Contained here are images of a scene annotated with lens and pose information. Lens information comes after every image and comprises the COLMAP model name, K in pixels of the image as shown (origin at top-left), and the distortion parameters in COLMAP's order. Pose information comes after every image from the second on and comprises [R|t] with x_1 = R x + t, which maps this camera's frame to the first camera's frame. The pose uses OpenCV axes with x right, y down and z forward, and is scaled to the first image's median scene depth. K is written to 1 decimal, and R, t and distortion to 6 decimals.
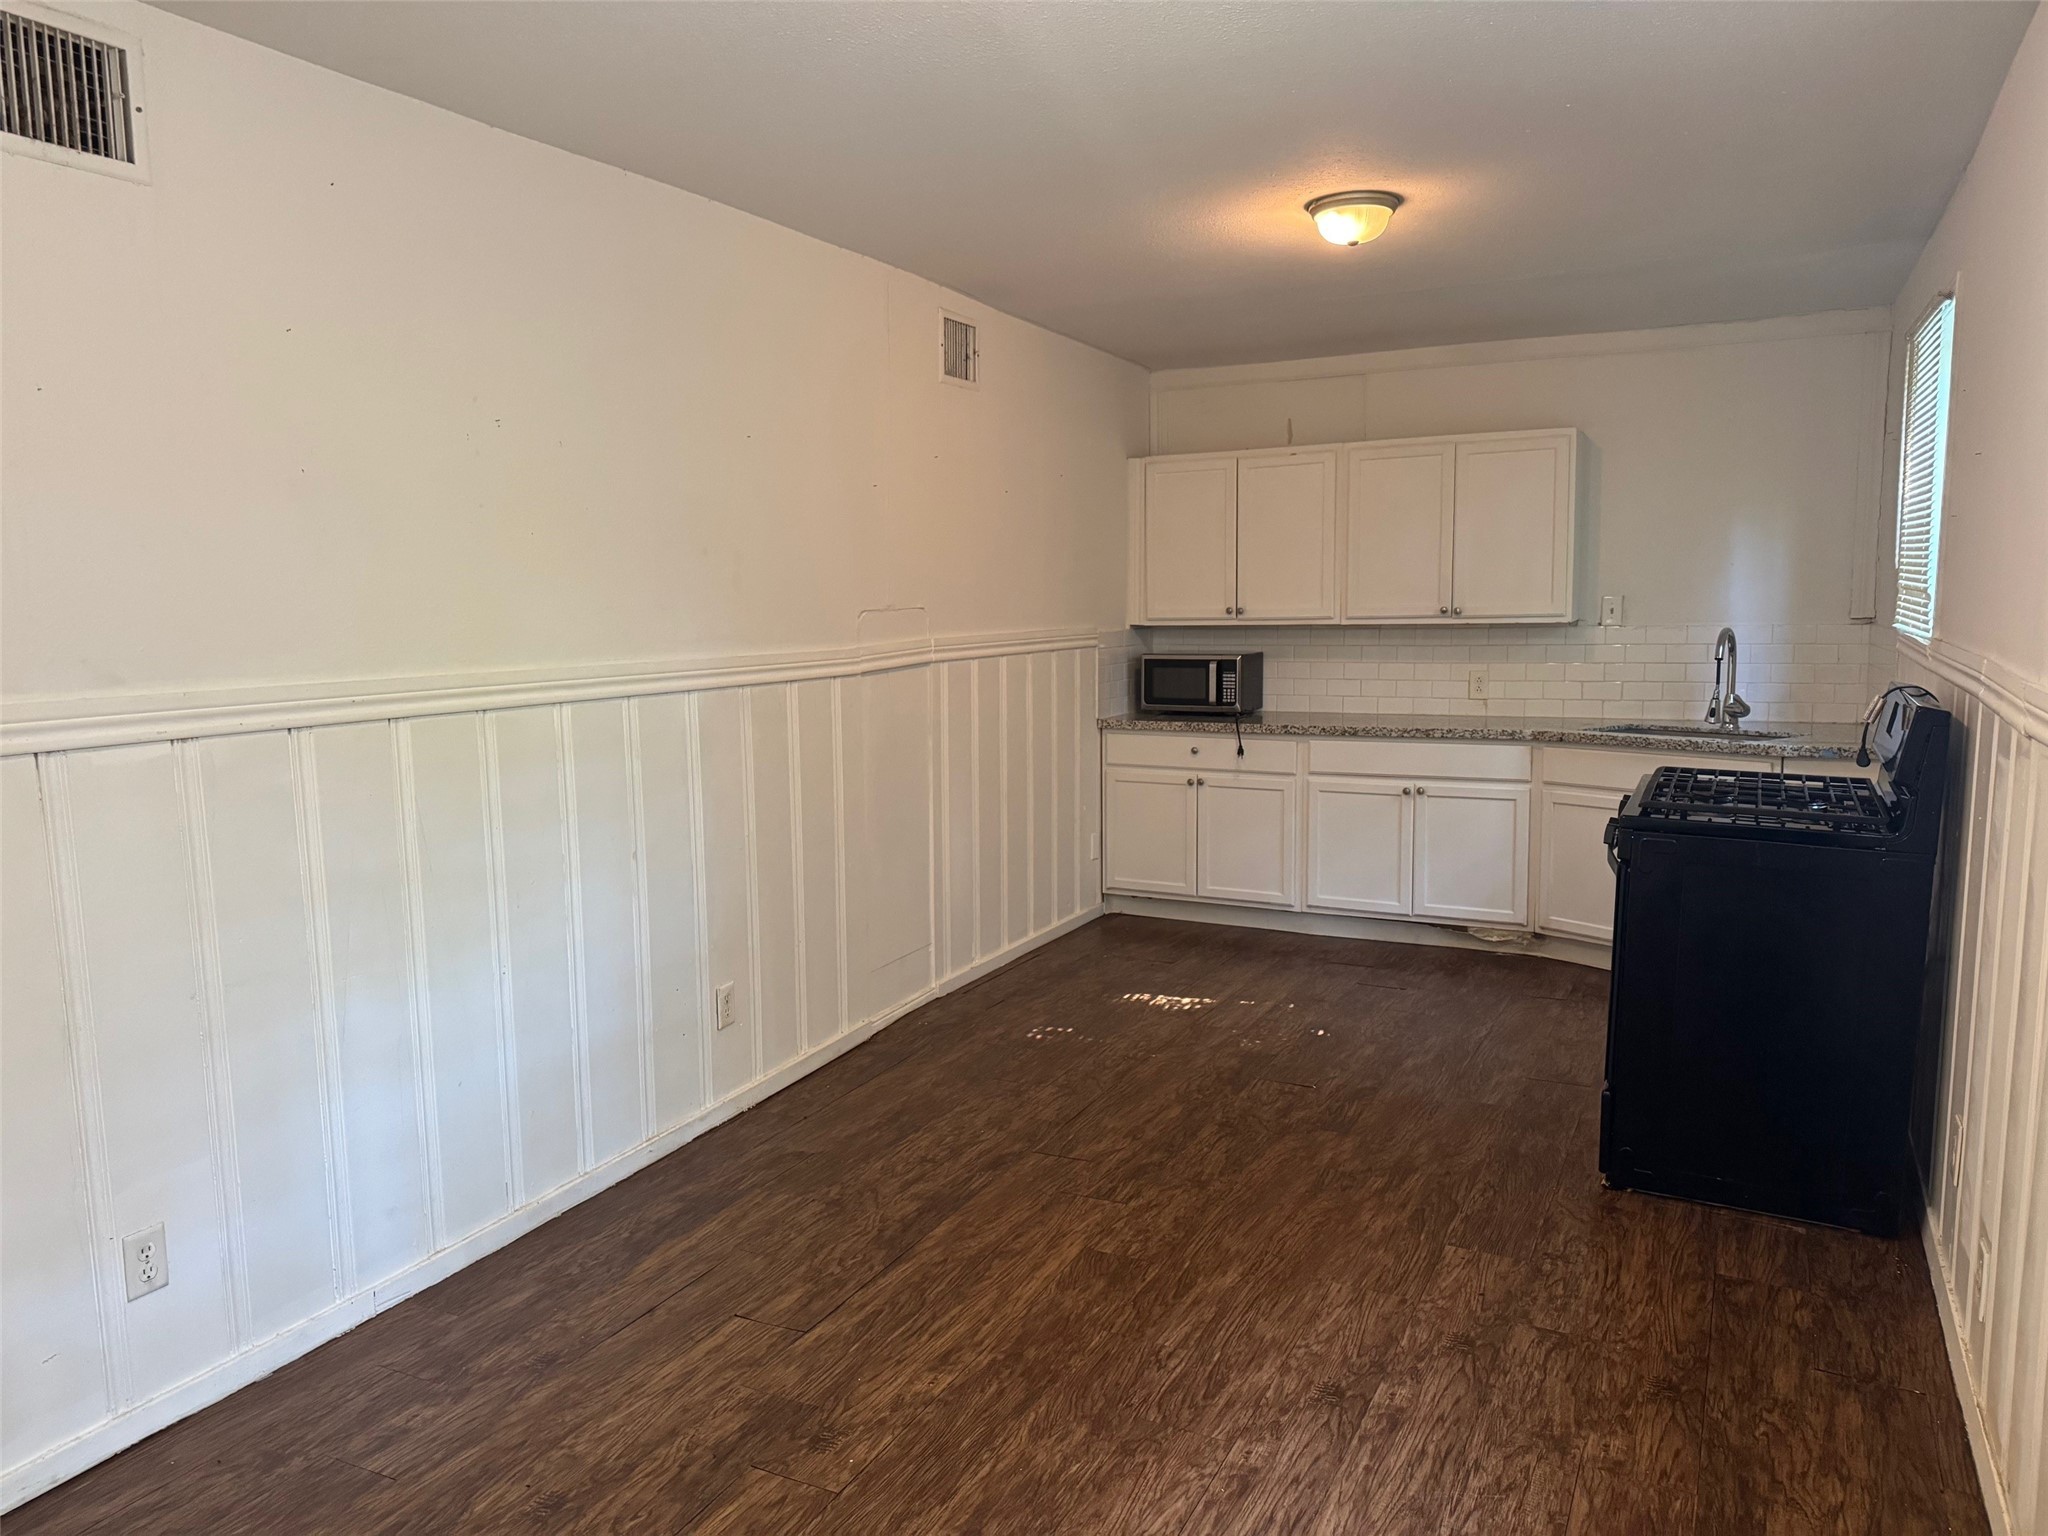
lens RADIAL K [[1410.0, 0, 1140.7], [0, 1410.0, 765.7], [0, 0, 1]] dist [0.152327, -0.268797]
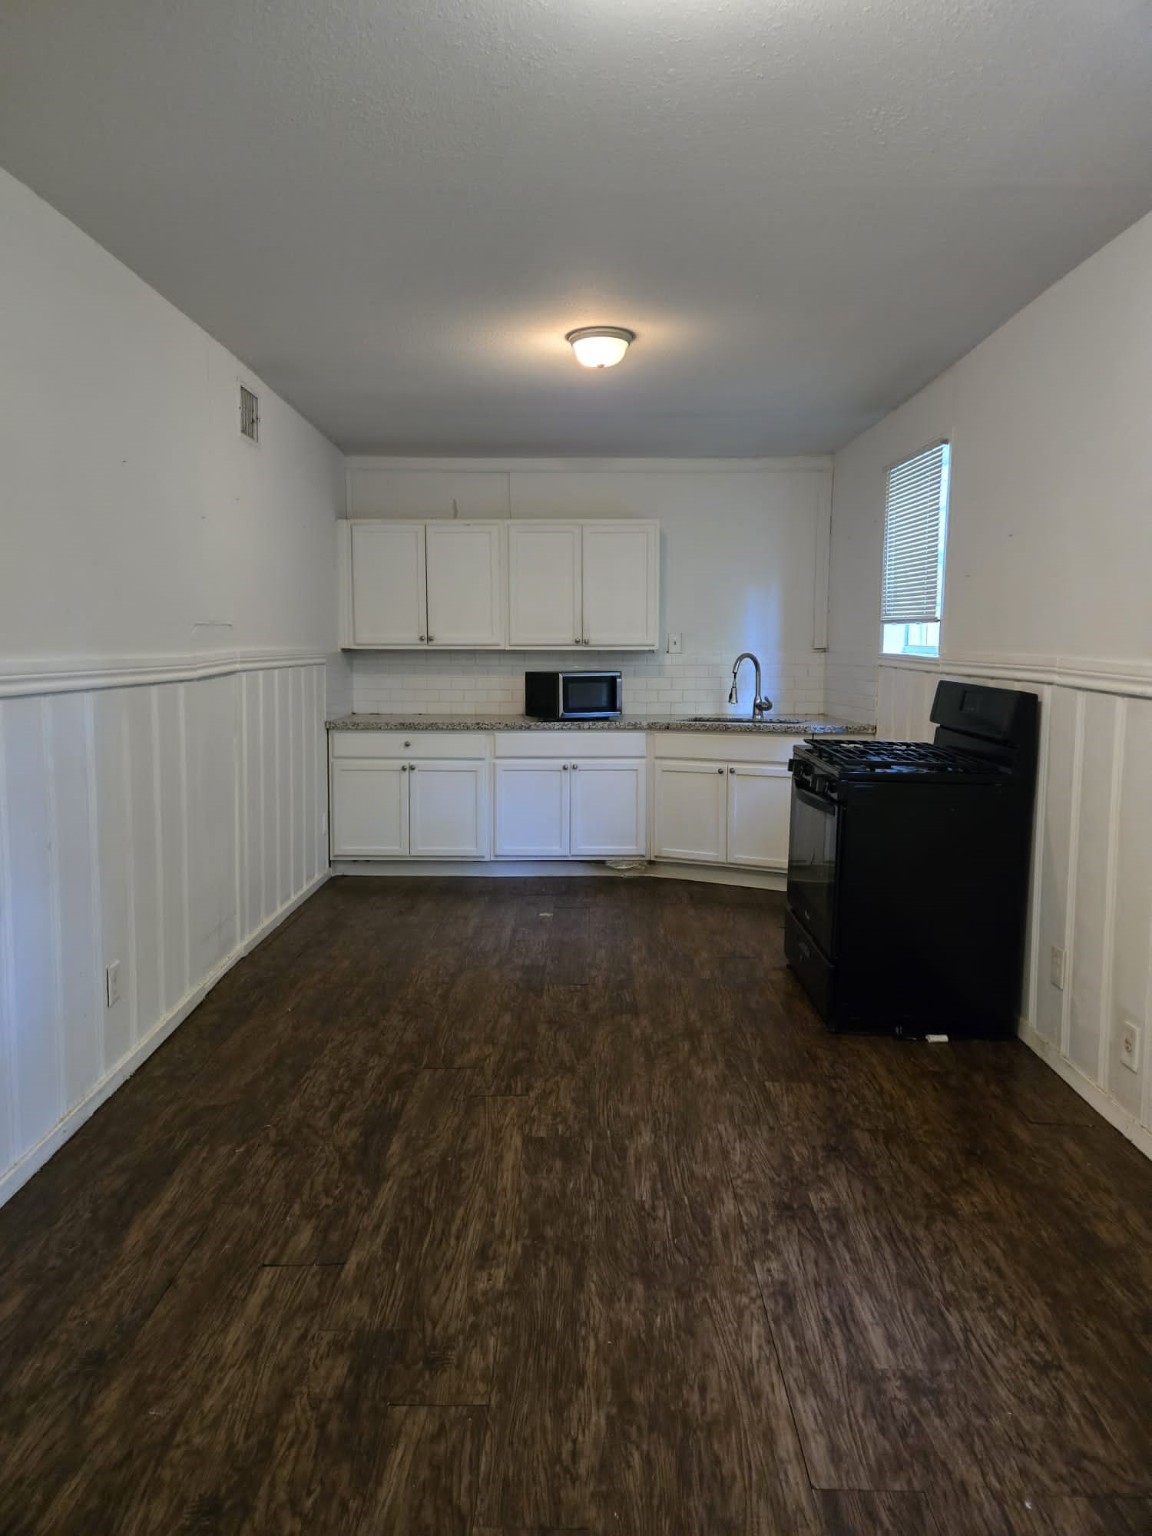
lens RADIAL K [[976.6, 0, 621.3], [0, 976.6, 725.7], [0, 0, 1]] dist [0.124981, -0.104030]
pose [[0.909671, -0.024353, 0.414615, -0.287989], [0.040513, 0.998722, -0.030226, 0.014518], [-0.413349, 0.044293, 0.909495, 0.165402]]
